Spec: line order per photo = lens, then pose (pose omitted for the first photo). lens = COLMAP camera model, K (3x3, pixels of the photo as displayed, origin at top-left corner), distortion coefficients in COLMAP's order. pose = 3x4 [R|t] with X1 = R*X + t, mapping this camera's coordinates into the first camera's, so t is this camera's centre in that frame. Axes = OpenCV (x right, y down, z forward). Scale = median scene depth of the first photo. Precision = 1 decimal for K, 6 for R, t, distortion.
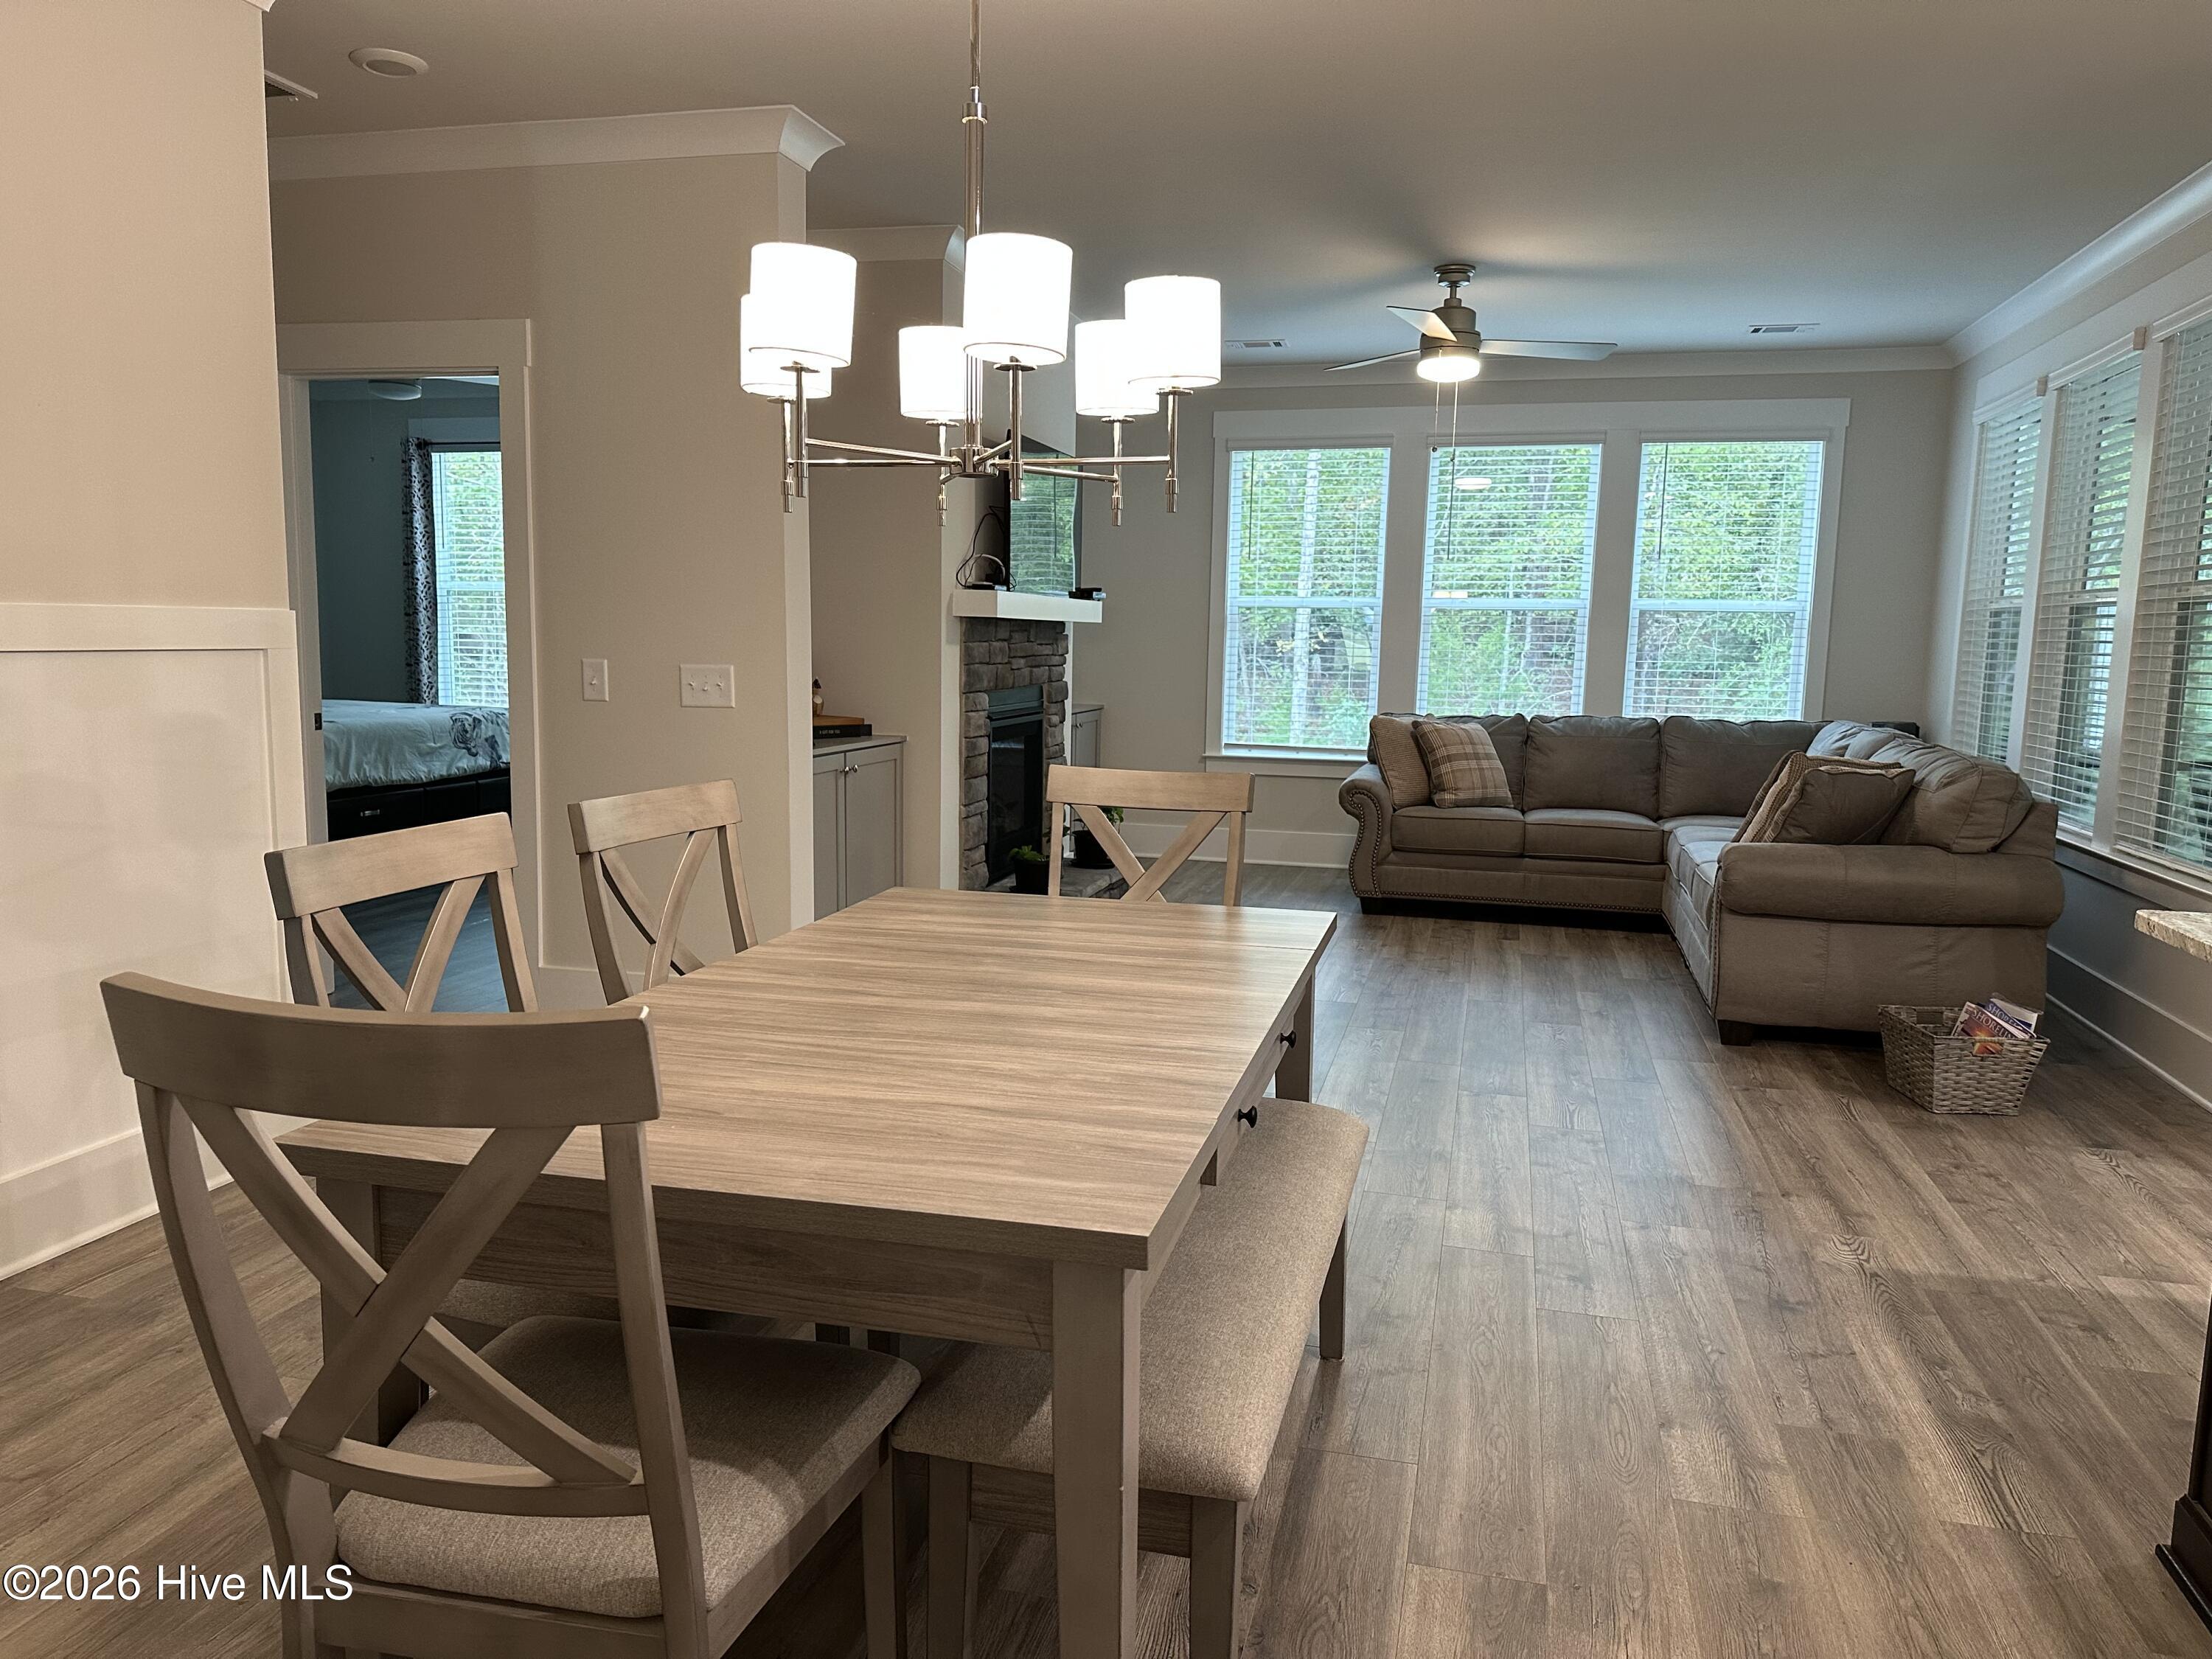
lens RADIAL K [[1548.8, 0, 1111.2], [0, 1548.8, 825.5], [0, 0, 1]] dist [0.138786, -0.182484]
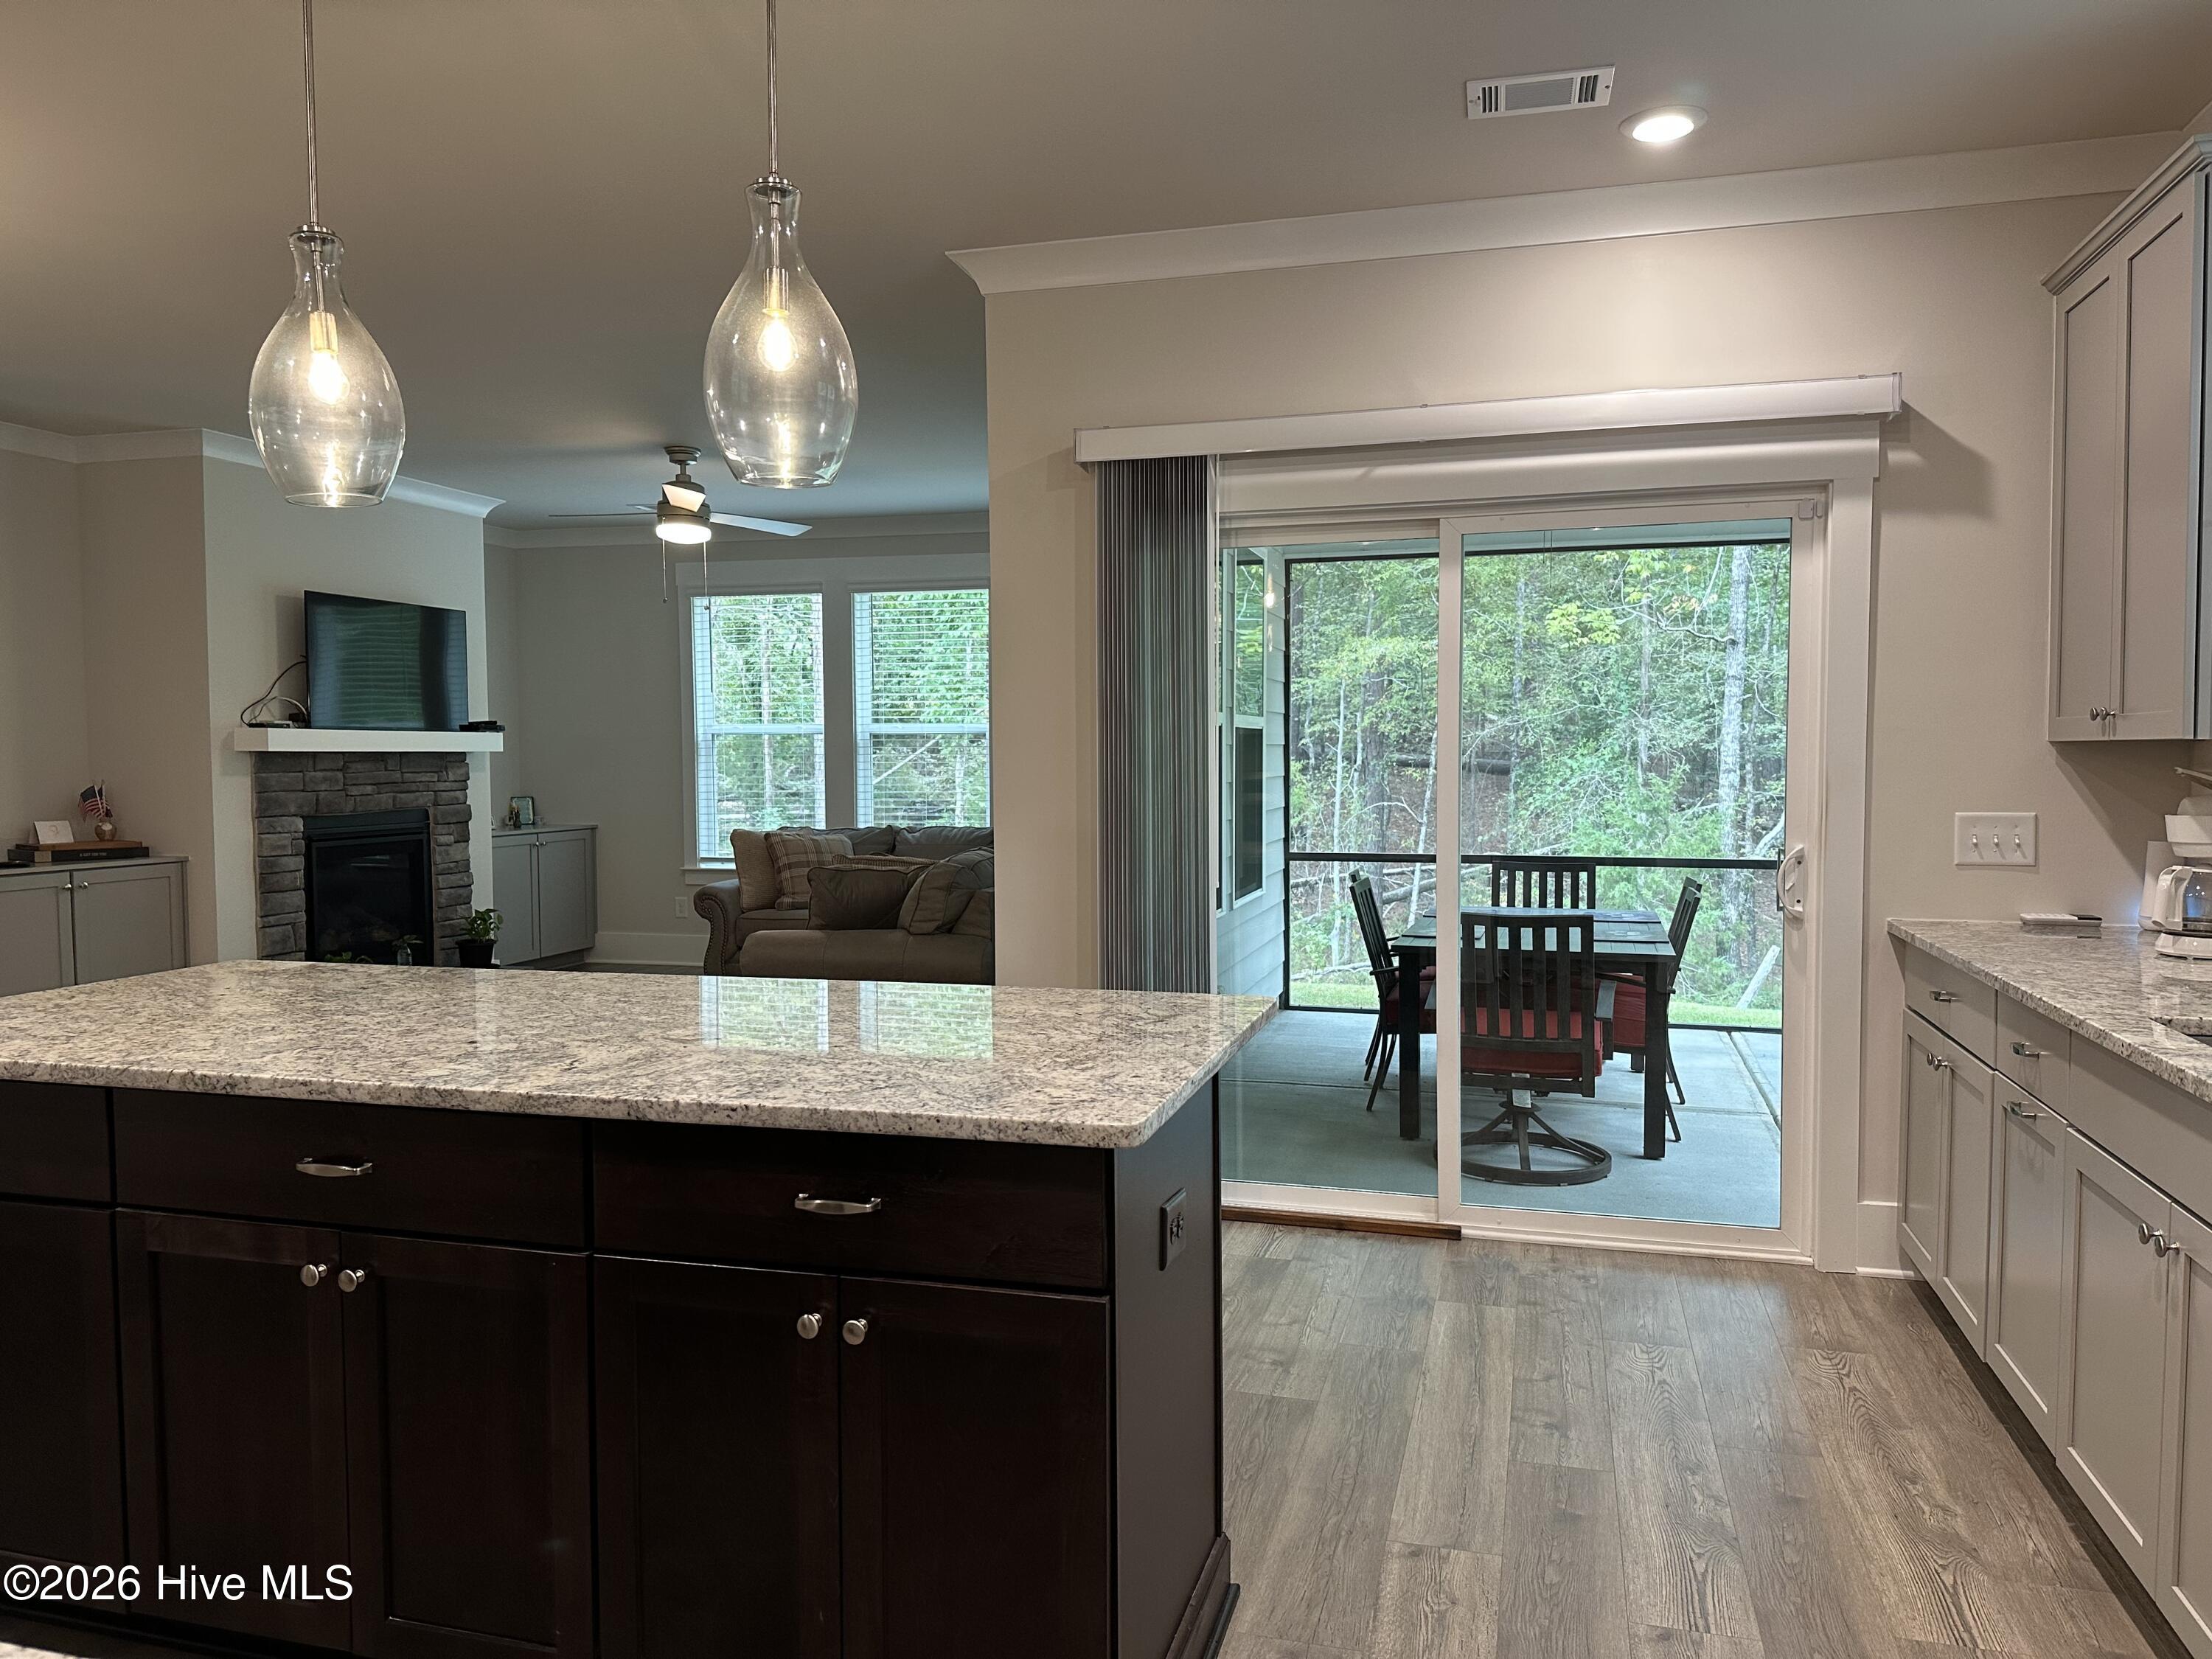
lens RADIAL K [[1549.6, 0, 1100.8], [0, 1549.6, 858.5], [0, 0, 1]] dist [0.086765, -0.134297]
pose [[0.998685, -0.021715, -0.046433, 0.572414], [0.018949, 0.998066, -0.059199, 0.025724], [0.047629, 0.058242, 0.997166, -0.129448]]
